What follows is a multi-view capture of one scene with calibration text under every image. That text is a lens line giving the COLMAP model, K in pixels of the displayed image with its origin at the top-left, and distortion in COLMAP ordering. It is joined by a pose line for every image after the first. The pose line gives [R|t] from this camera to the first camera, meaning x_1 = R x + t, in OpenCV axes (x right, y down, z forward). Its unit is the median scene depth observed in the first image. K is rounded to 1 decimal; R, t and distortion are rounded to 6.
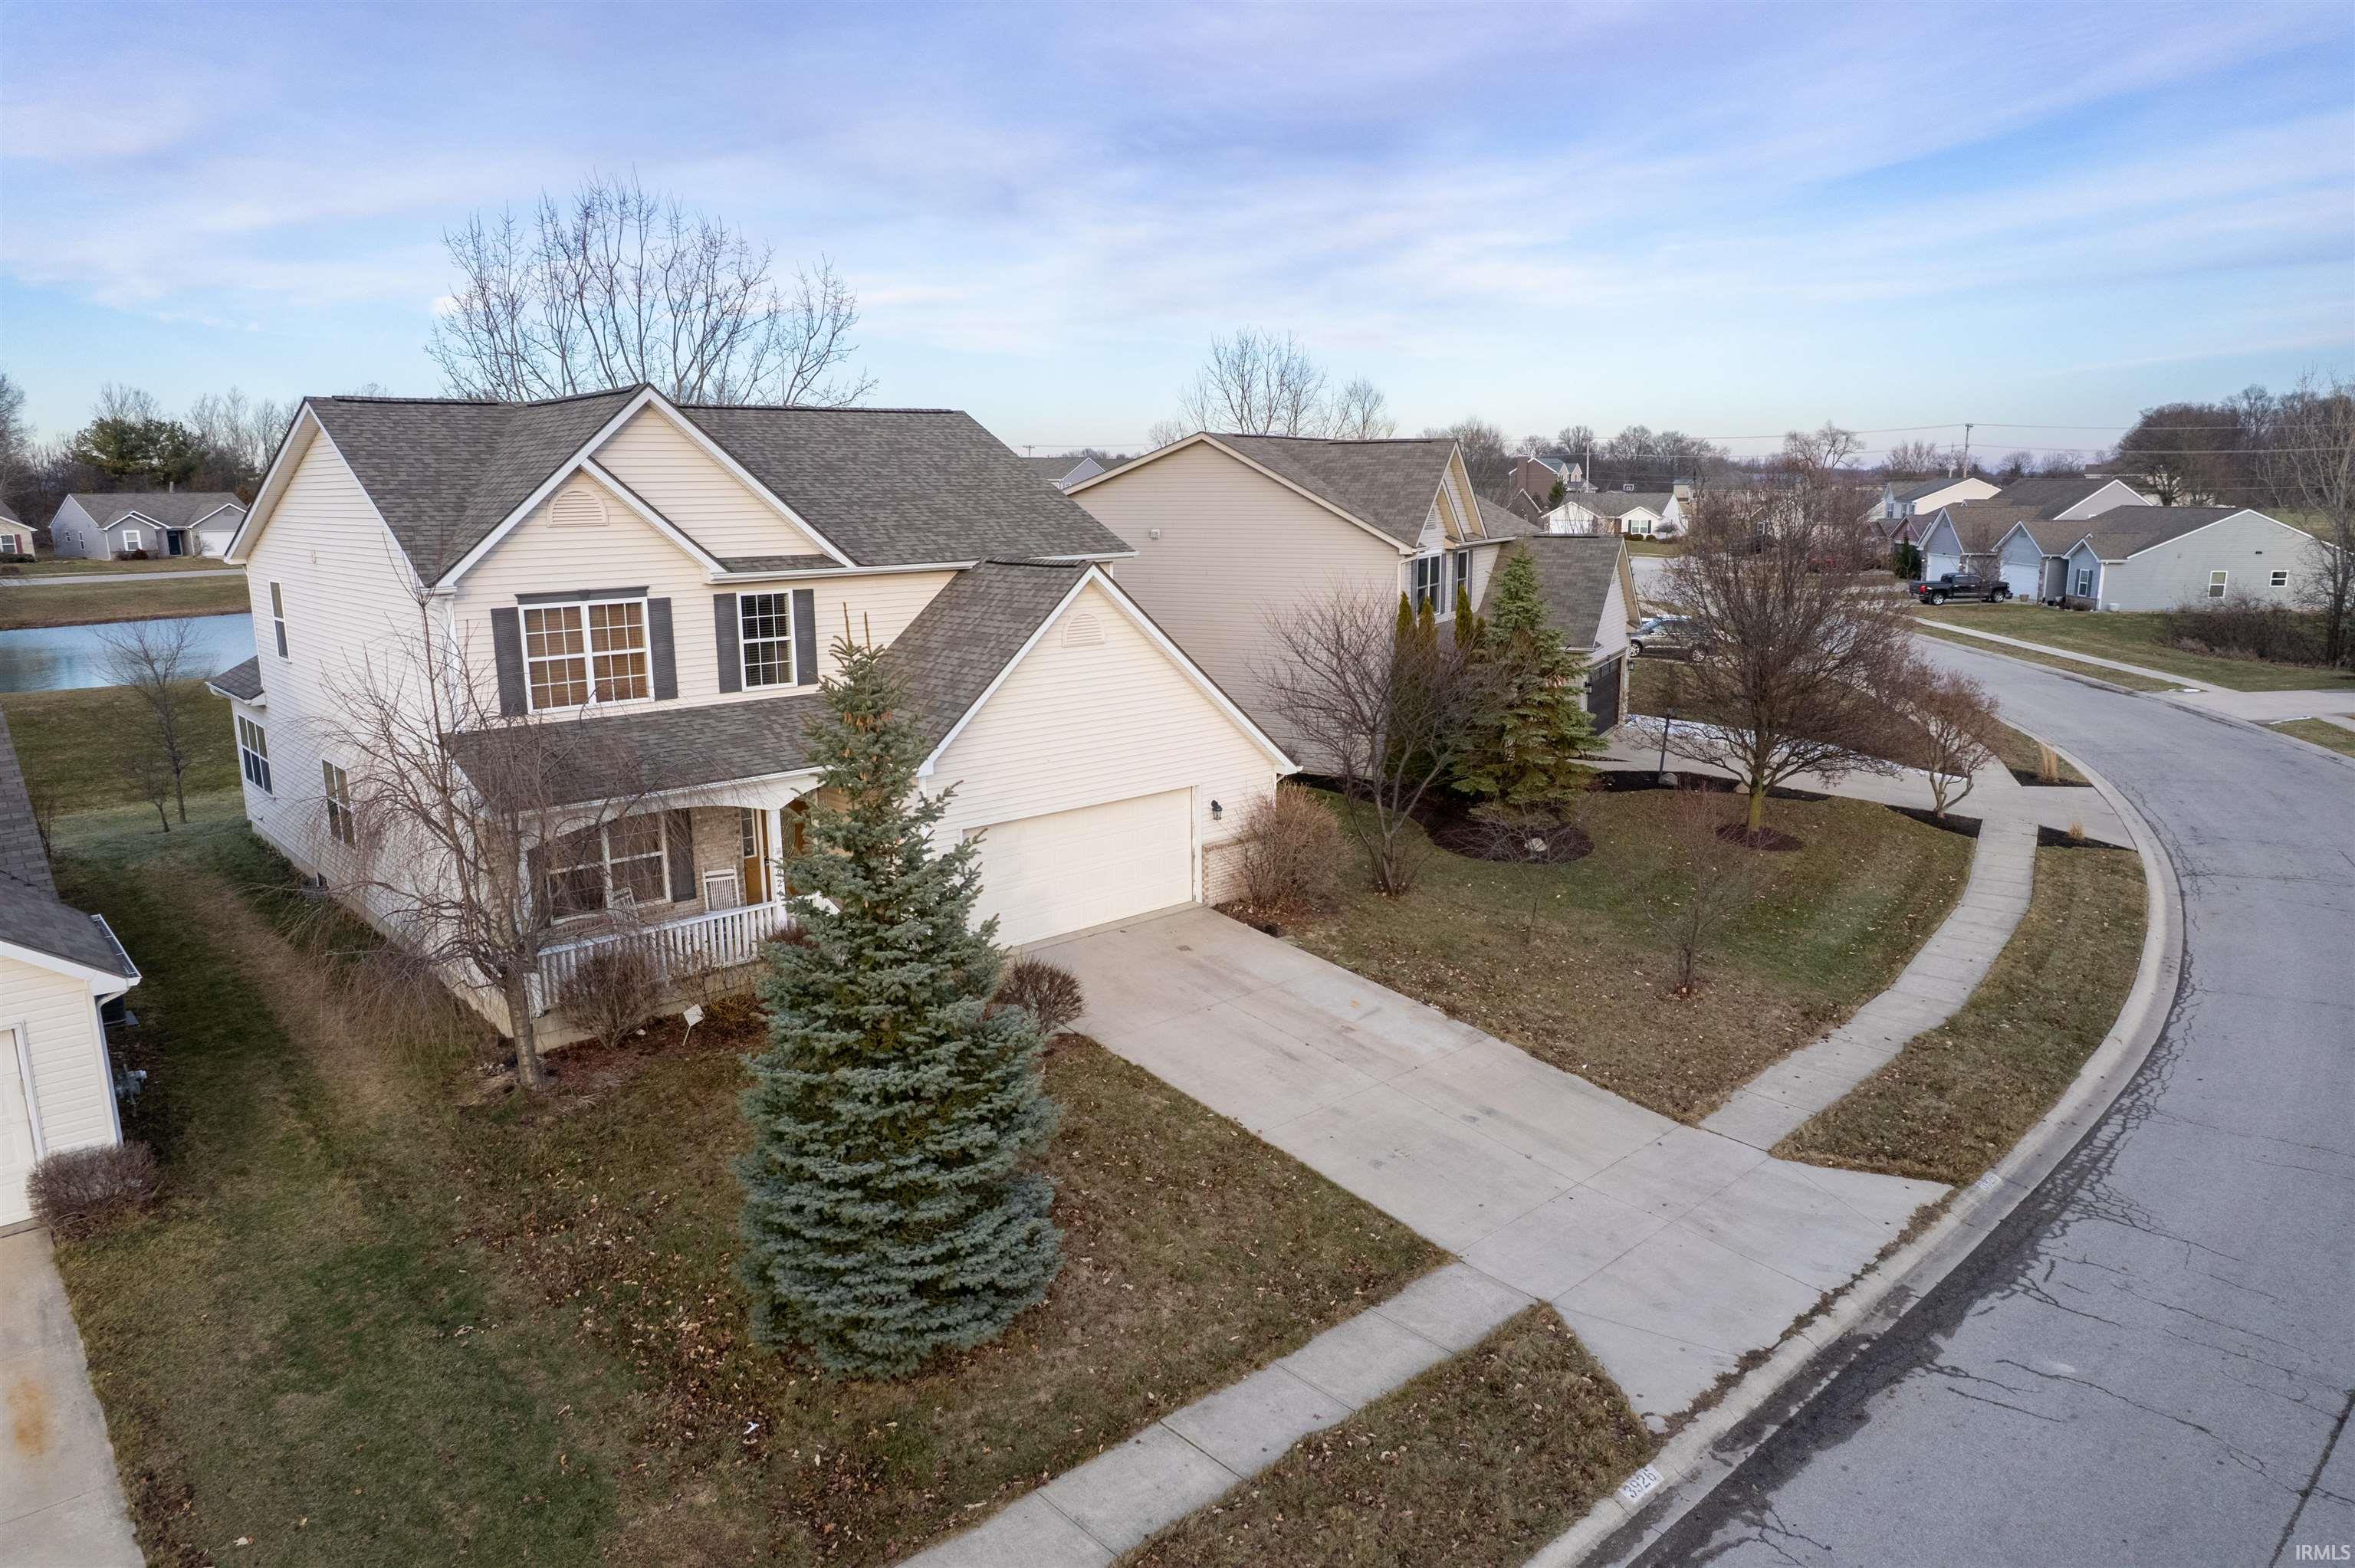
lens RADIAL K [[1512.4, 0, 1191.9], [0, 1512.4, 796.8], [0, 0, 1]] dist [-0.065680, 0.054918]
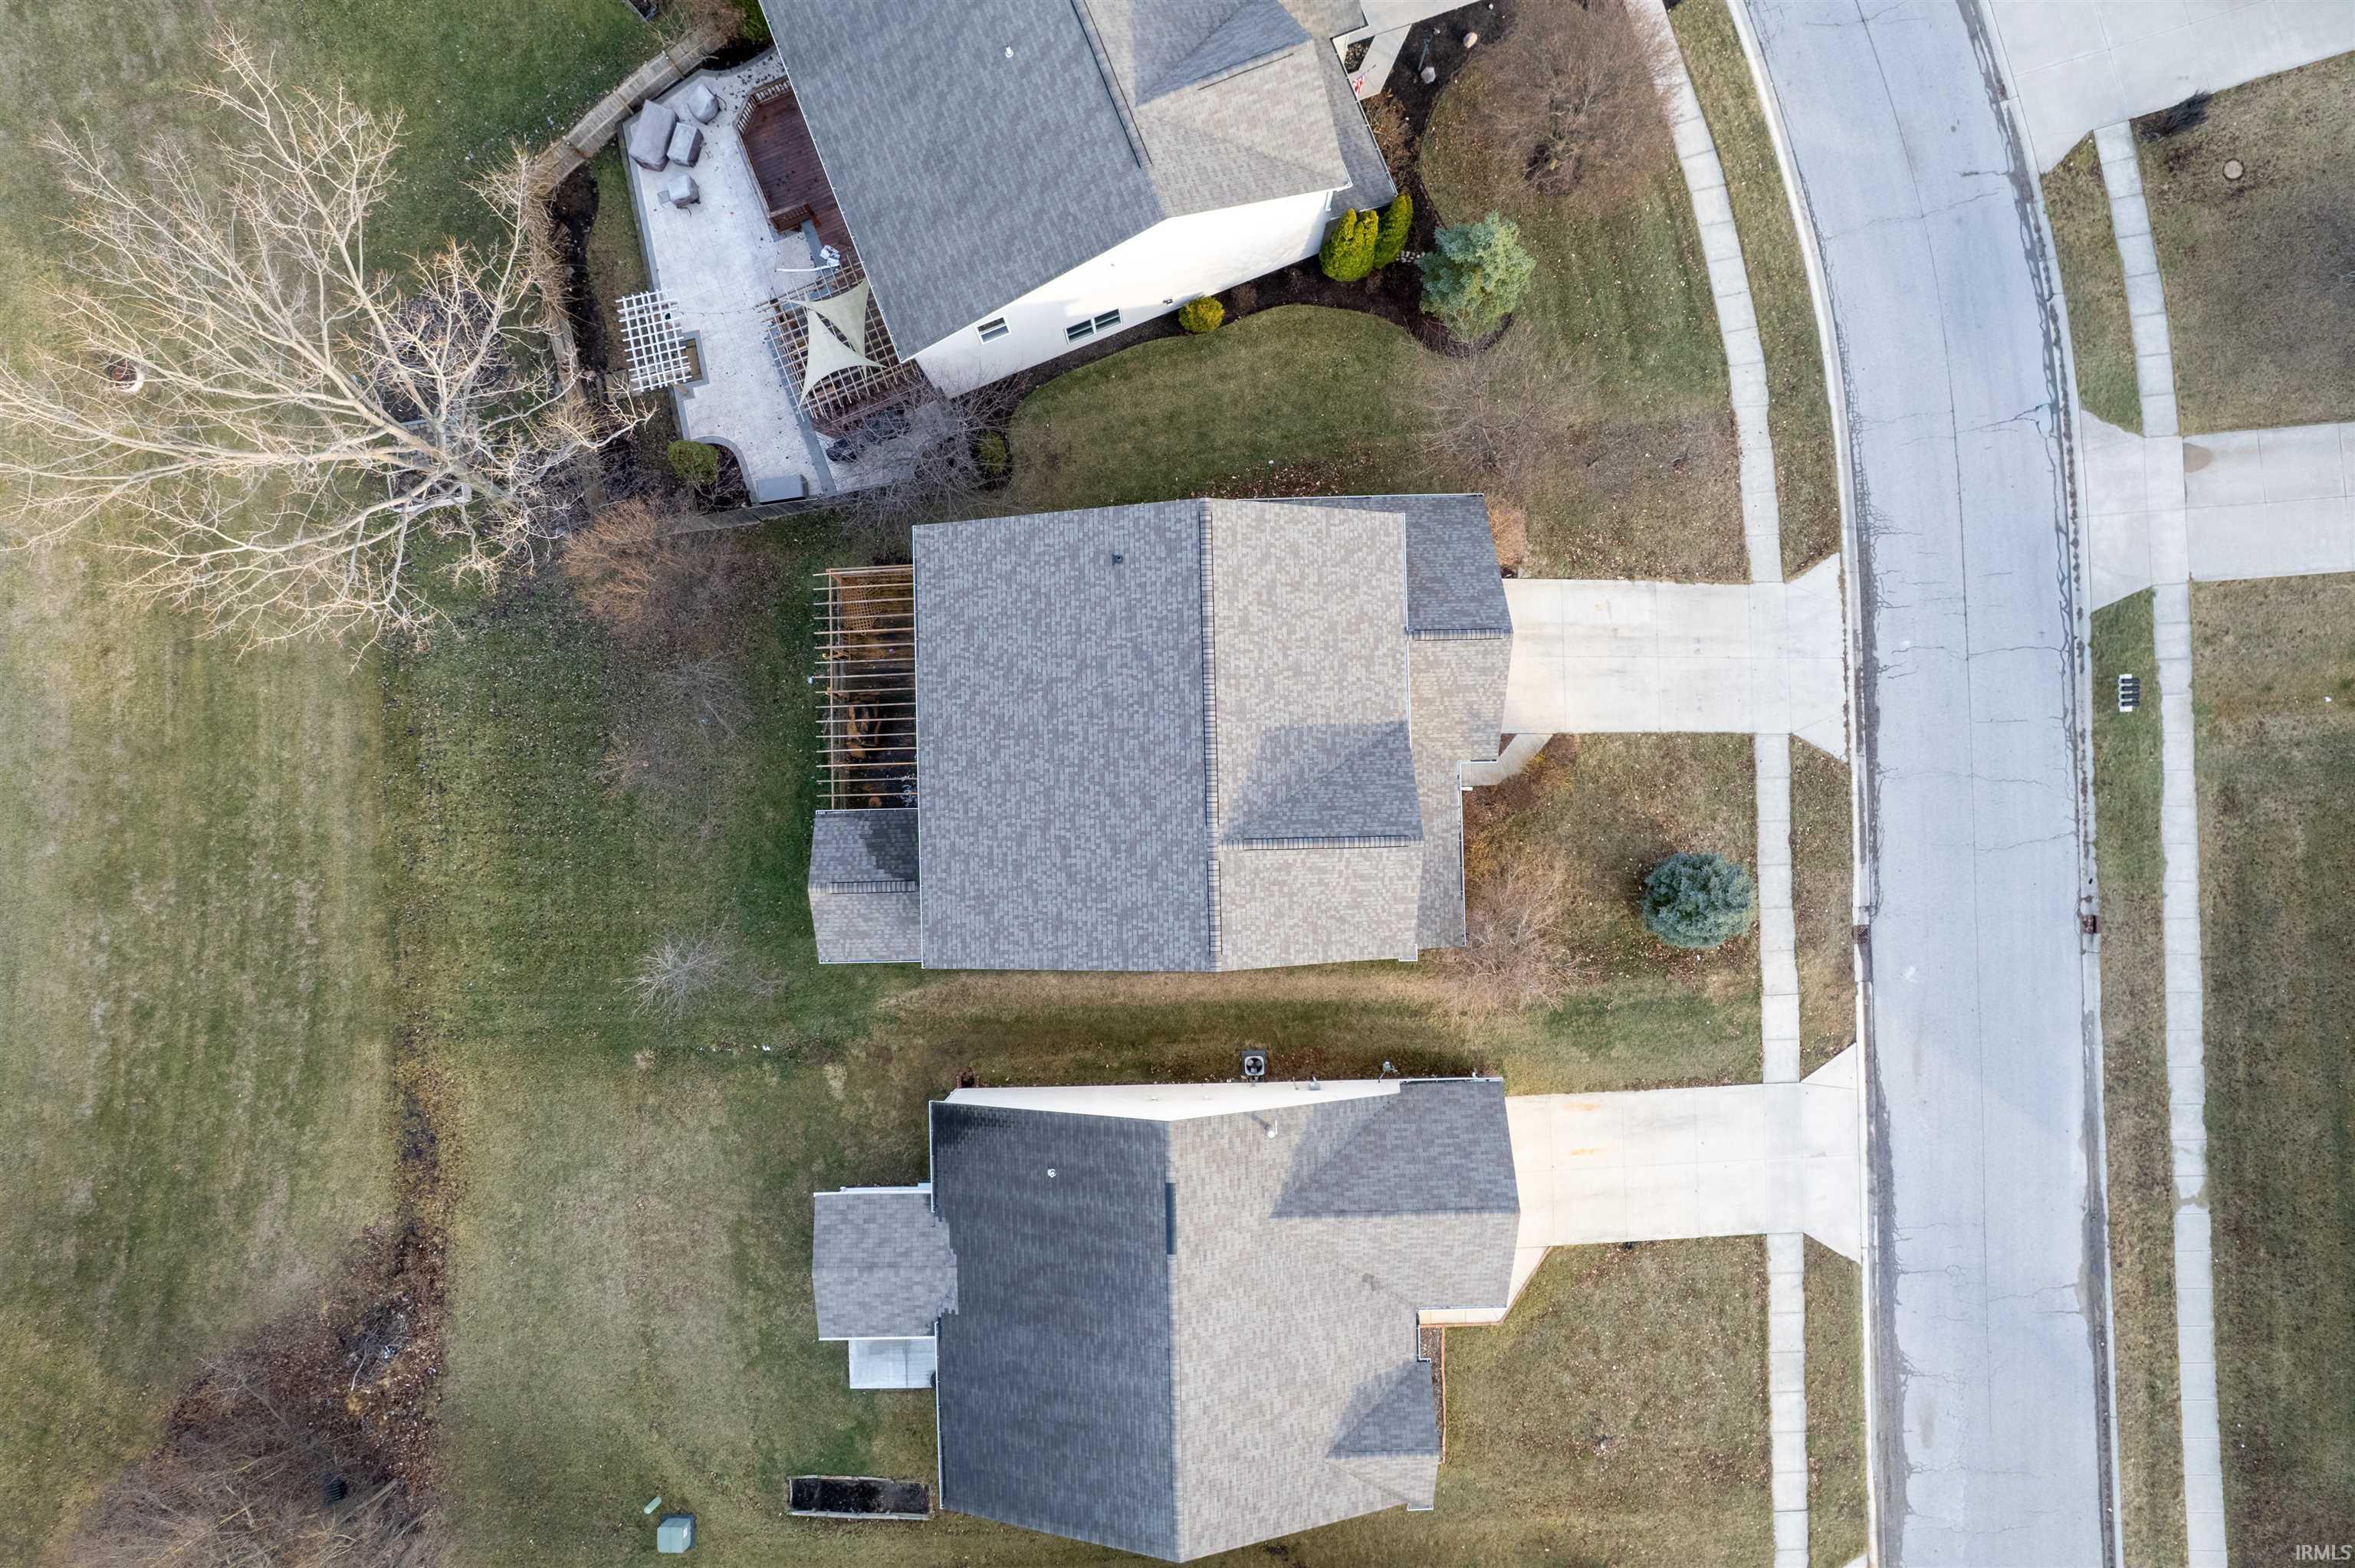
lens RADIAL K [[1512.4, 0, 1187.8], [0, 1512.4, 797.1], [0, 0, 1]] dist [-0.065680, 0.054918]
pose [[0.656804, -0.753975, 0.011434, -0.510914], [0.157625, 0.152107, 0.975714, -2.032063], [-0.737403, -0.639051, 0.218750, 0.808177]]
